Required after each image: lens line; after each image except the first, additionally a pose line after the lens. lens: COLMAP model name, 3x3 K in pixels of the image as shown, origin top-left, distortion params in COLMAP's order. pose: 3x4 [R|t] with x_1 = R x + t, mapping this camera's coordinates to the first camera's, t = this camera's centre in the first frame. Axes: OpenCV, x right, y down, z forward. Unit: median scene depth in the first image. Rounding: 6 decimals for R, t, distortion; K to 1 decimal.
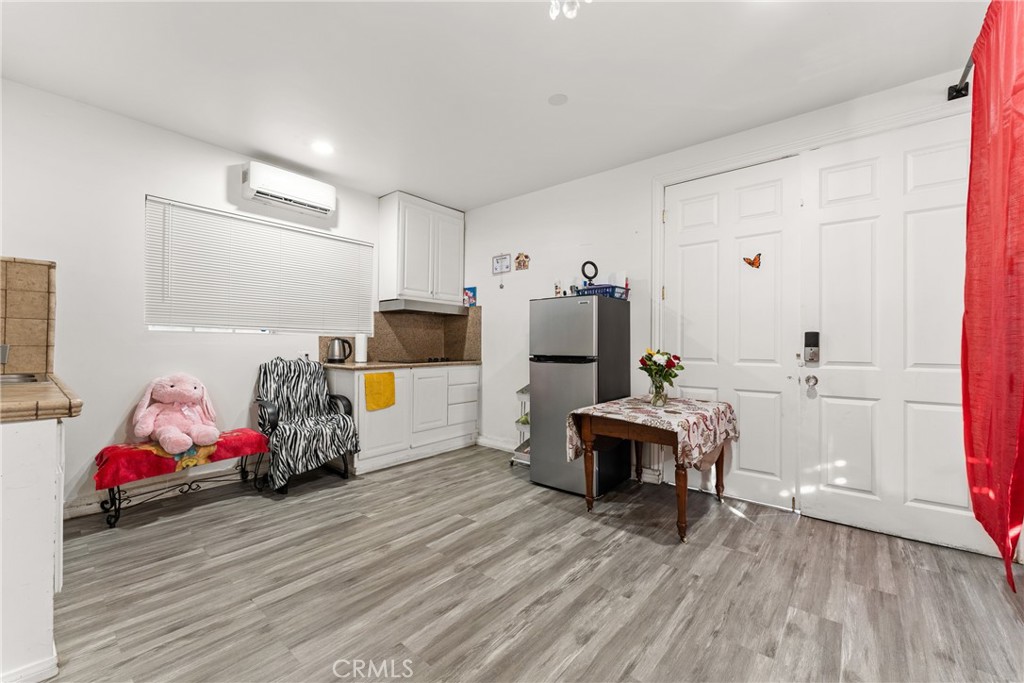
lens RADIAL K [[412.3, 0, 507.8], [0, 412.3, 343.6], [0, 0, 1]] dist [0.000591, 0.000292]
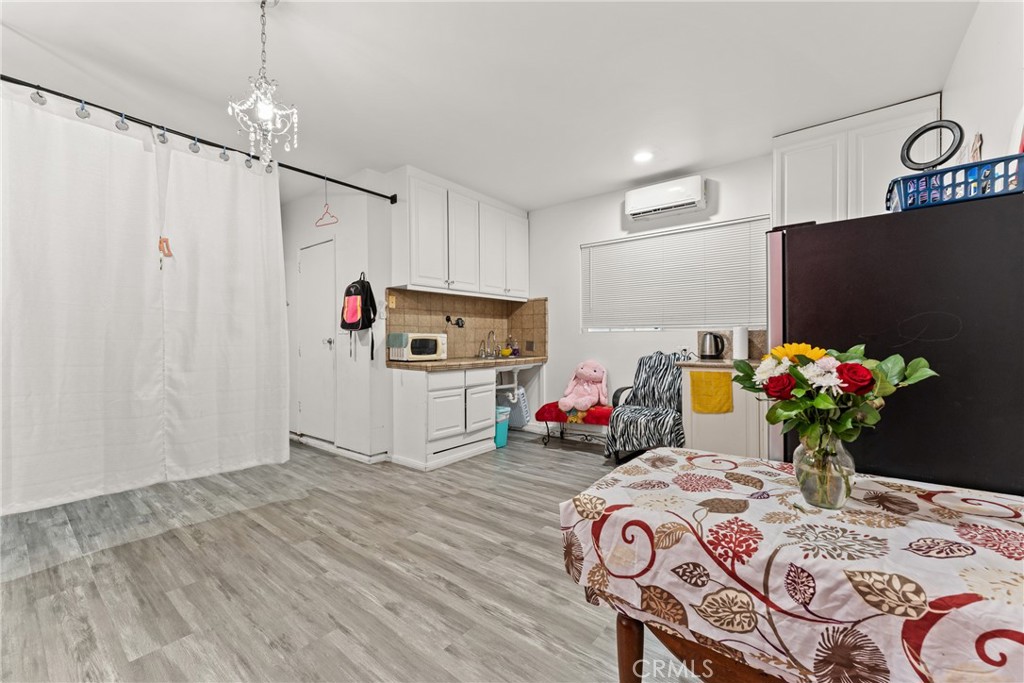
lens RADIAL K [[412.3, 0, 507.8], [0, 412.3, 343.6], [0, 0, 1]] dist [0.000591, 0.000292]
pose [[0.024127, -0.001044, -0.999708, 0.701411], [0.010141, 0.999948, -0.000799, 0.010405], [0.999657, -0.010119, 0.024136, 0.702301]]
